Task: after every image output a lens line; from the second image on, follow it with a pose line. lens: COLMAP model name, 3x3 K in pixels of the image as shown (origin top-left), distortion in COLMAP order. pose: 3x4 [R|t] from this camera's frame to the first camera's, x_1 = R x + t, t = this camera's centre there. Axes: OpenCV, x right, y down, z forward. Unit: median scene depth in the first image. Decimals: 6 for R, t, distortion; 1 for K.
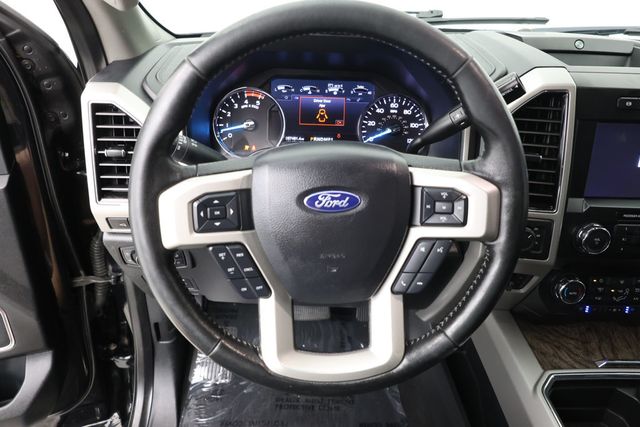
lens RADIAL K [[441.6, 0, 322.3], [0, 441.6, 211.9], [0, 0, 1]] dist [-0.004280, 0.013241]
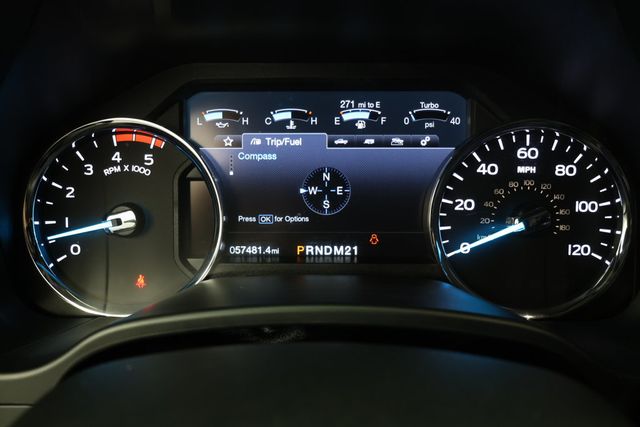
lens RADIAL K [[515.5, 0, 319.1], [0, 515.5, 213.3], [0, 0, 1]] dist [0.013300, 0.002463]
pose [[0.998418, -0.025781, -0.049959, 0.014098], [0.022580, 0.997719, -0.063620, -0.168467], [0.051485, 0.062392, 0.996723, 0.572834]]
